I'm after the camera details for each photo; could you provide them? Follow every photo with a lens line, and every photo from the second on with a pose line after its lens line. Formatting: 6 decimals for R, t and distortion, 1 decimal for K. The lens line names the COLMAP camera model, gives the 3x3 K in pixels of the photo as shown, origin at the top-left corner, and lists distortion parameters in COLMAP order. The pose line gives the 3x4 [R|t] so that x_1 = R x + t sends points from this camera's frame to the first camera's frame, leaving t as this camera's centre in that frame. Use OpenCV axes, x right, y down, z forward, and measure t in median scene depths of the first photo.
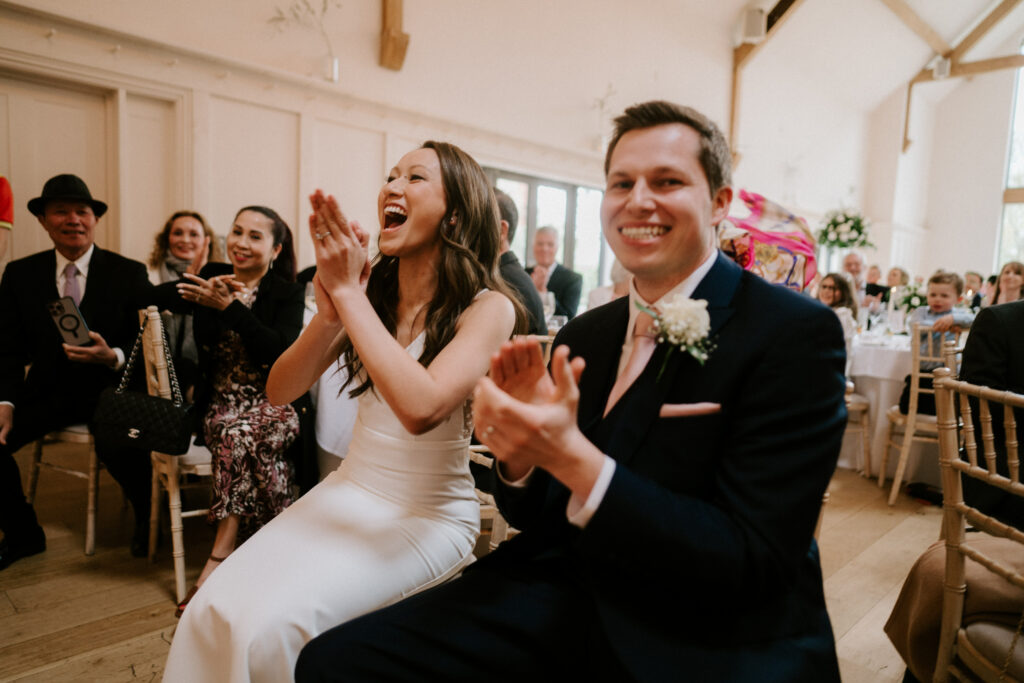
lens RADIAL K [[679.8, 0, 505.2], [0, 679.8, 344.2], [0, 0, 1]] dist [-0.006117, 0.002009]
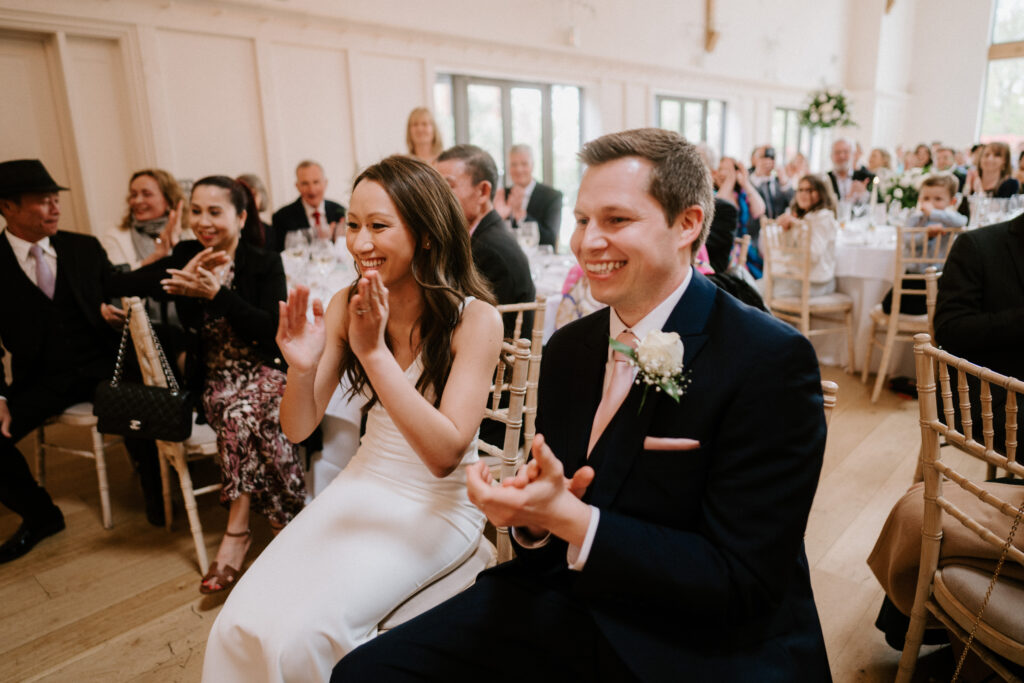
lens RADIAL K [[679.3, 0, 508.3], [0, 679.3, 330.8], [0, 0, 1]] dist [0.000099, -0.002819]
pose [[0.996639, -0.080151, 0.016943, 0.001152], [0.076915, 0.986687, 0.143290, -0.098094], [-0.028202, -0.141505, 0.989536, 0.000494]]
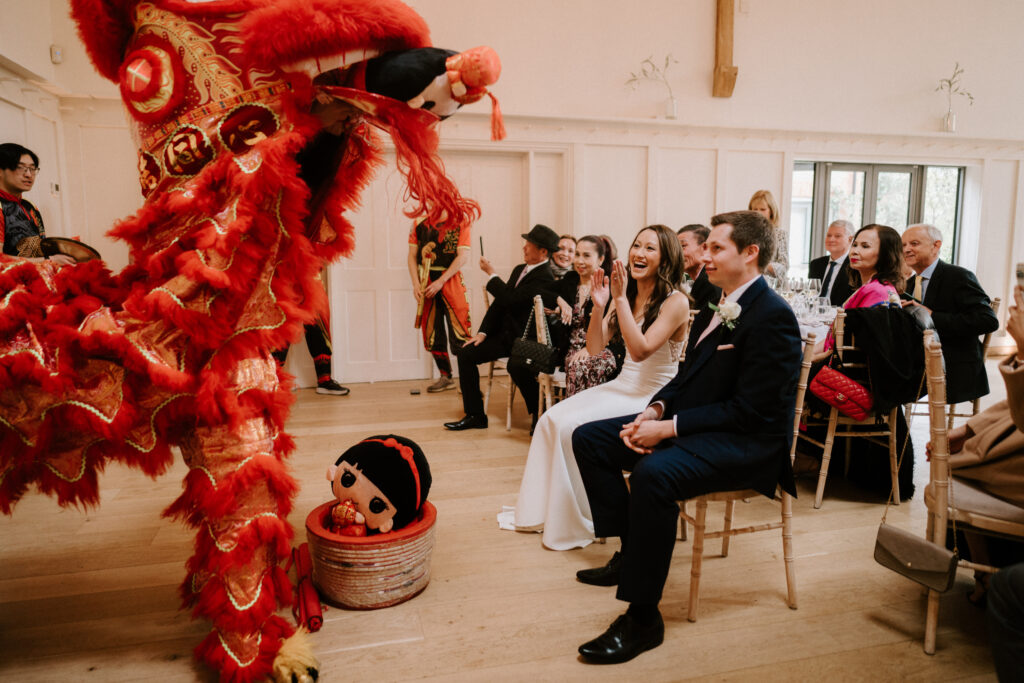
lens RADIAL K [[679.8, 0, 505.2], [0, 679.8, 344.2], [0, 0, 1]] dist [-0.006117, 0.002009]
pose [[0.846428, 0.030322, -0.531638, 0.377163], [-0.013875, 0.999294, 0.034905, 0.014369], [0.532322, -0.022169, 0.846252, -0.600004]]
